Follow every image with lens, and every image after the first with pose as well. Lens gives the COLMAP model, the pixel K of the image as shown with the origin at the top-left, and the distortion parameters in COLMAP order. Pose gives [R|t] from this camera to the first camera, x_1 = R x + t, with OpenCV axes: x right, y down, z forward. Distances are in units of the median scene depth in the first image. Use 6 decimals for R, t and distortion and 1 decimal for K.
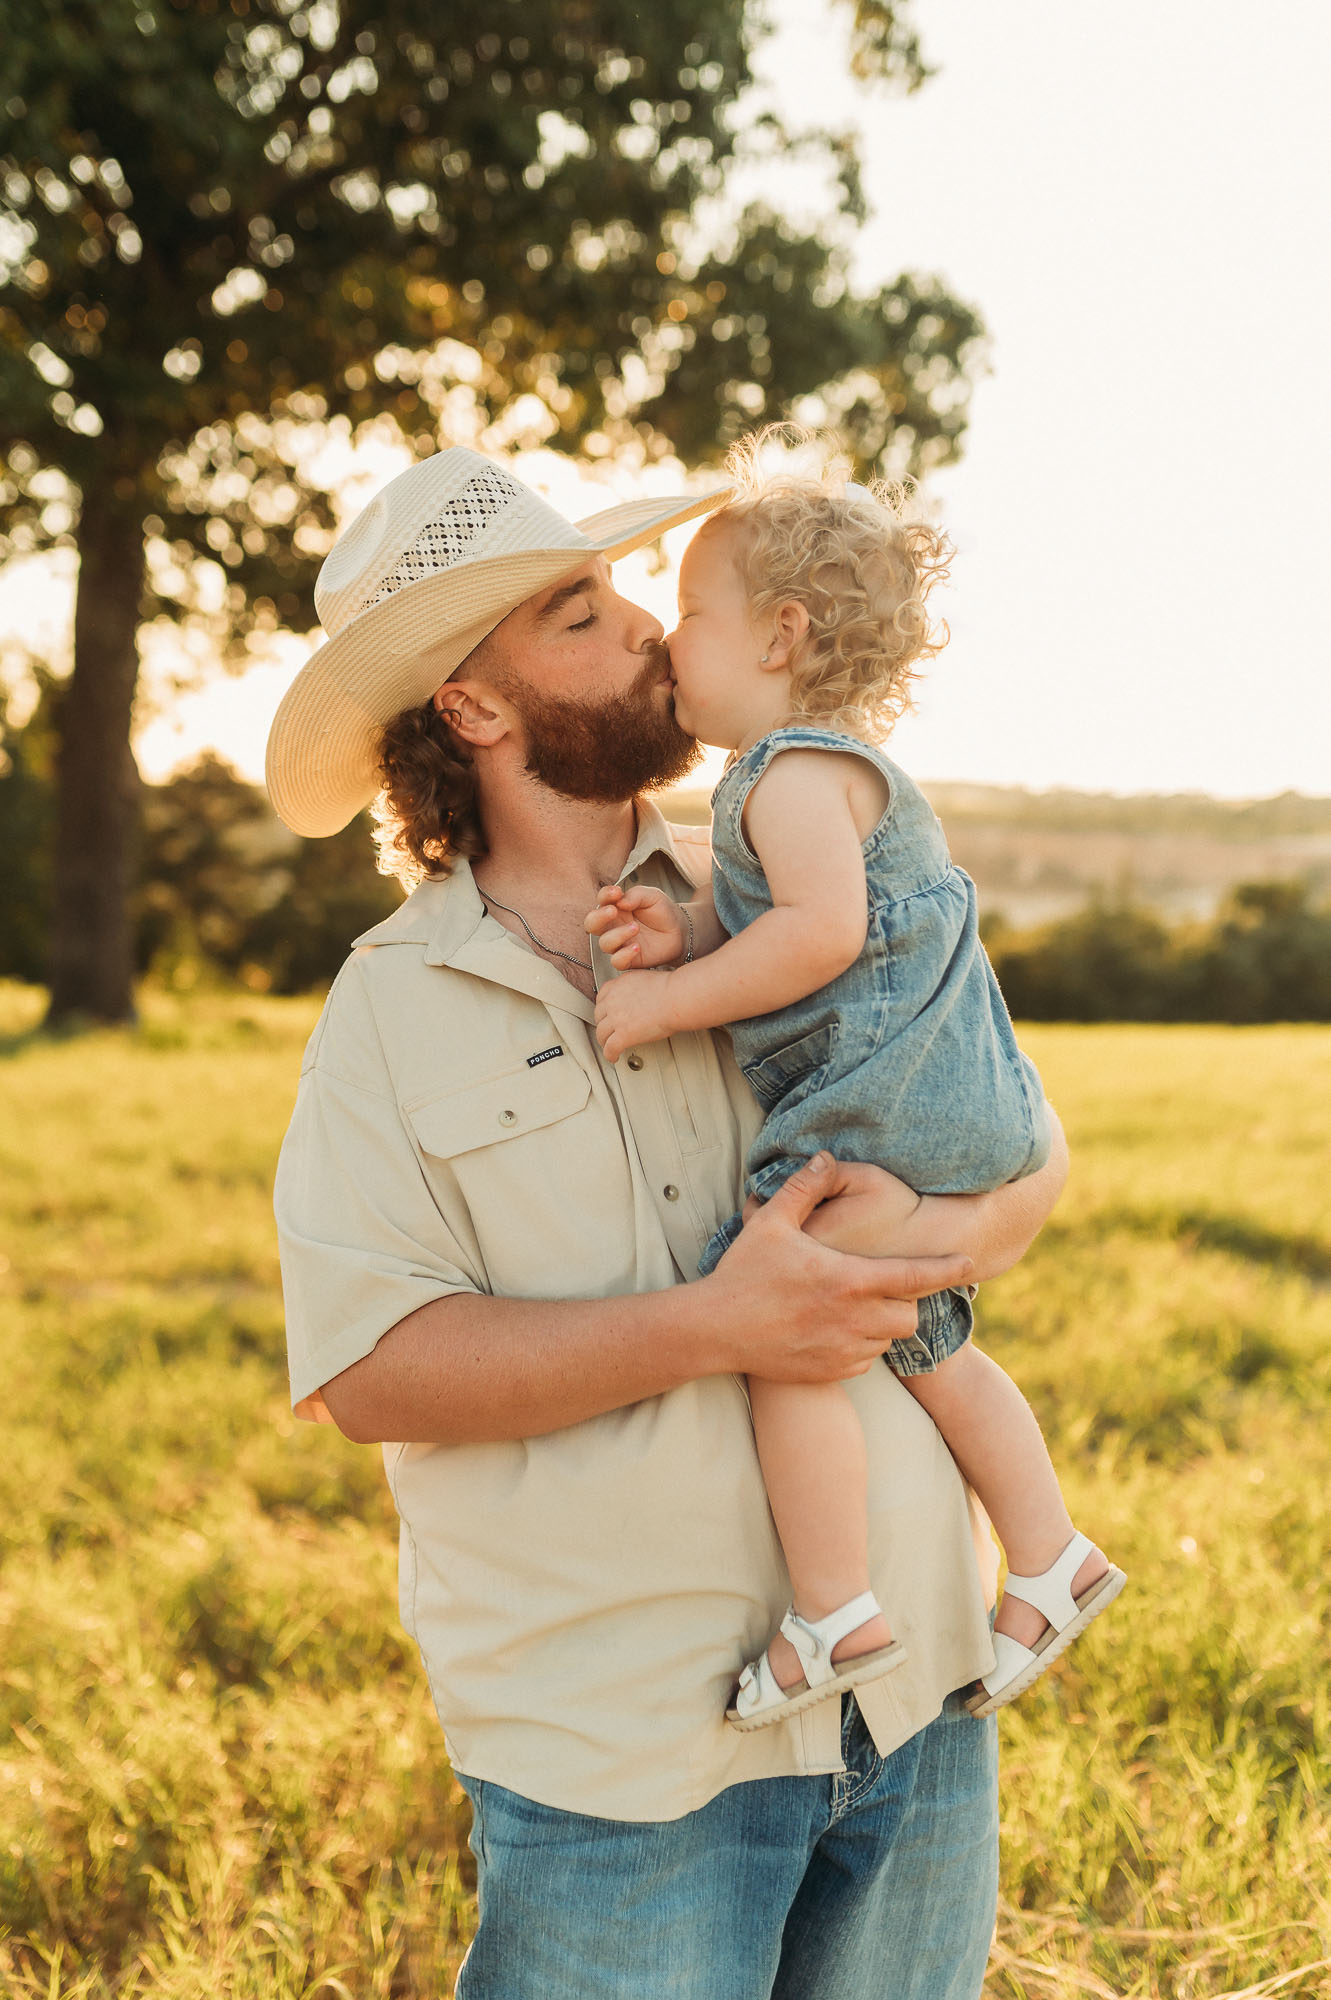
lens RADIAL K [[1979.5, 0, 665.5], [0, 1979.5, 1000.0], [0, 0, 1]] dist [0.002956, 0.034300]
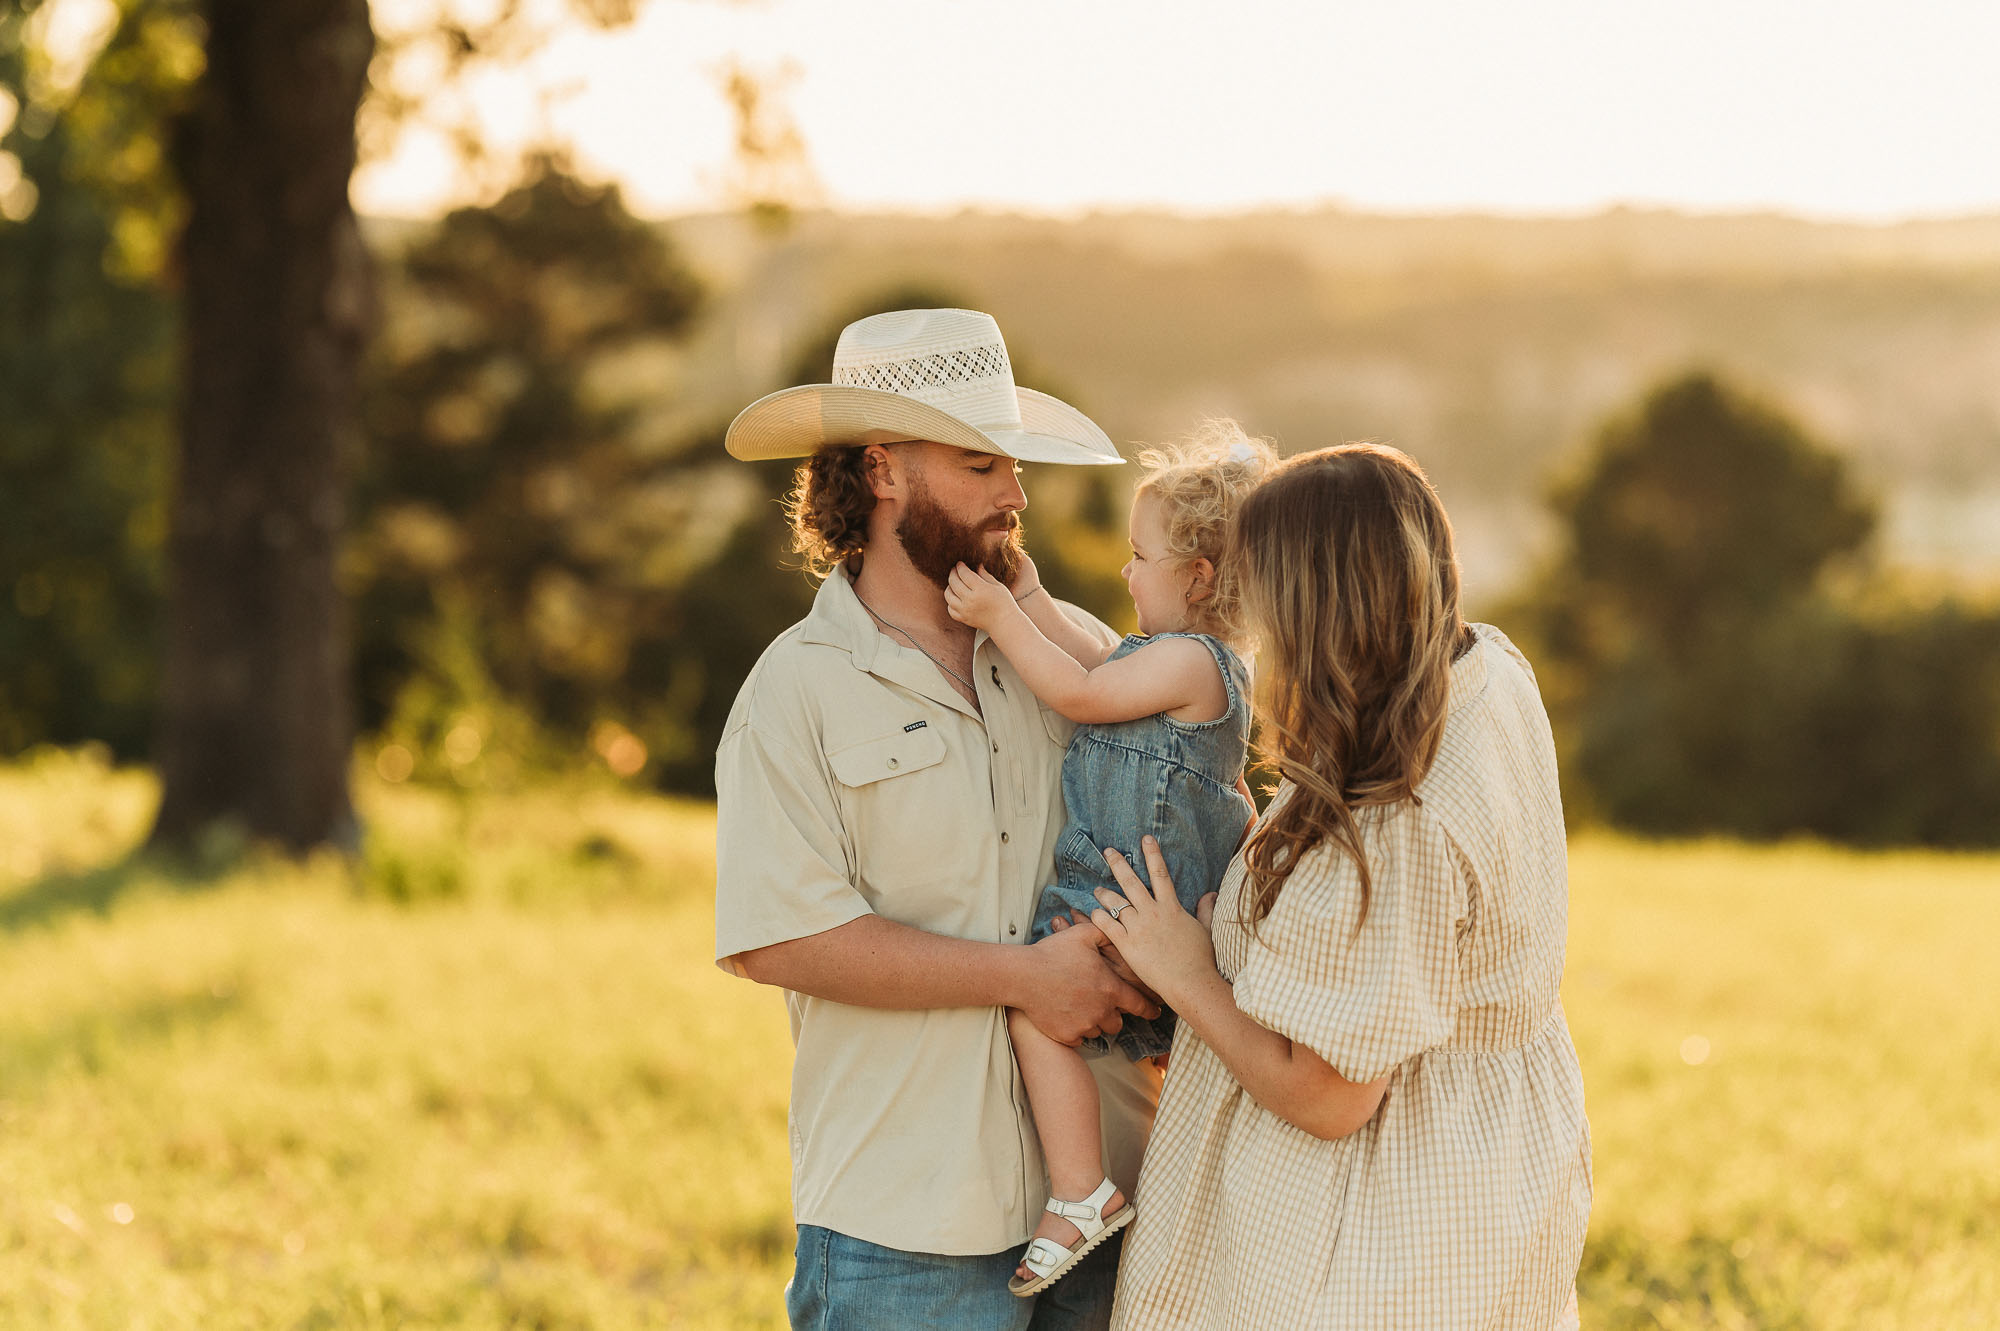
lens RADIAL K [[6537.0, 0, 1000.0], [0, 6537.0, 665.5], [0, 0, 1]] dist [-0.020226, -0.089772]
pose [[0.986699, 0.001870, -0.162549, 0.104765], [-0.006622, 0.999566, -0.028693, 0.011449], [0.162425, 0.029388, 0.986283, -0.388421]]
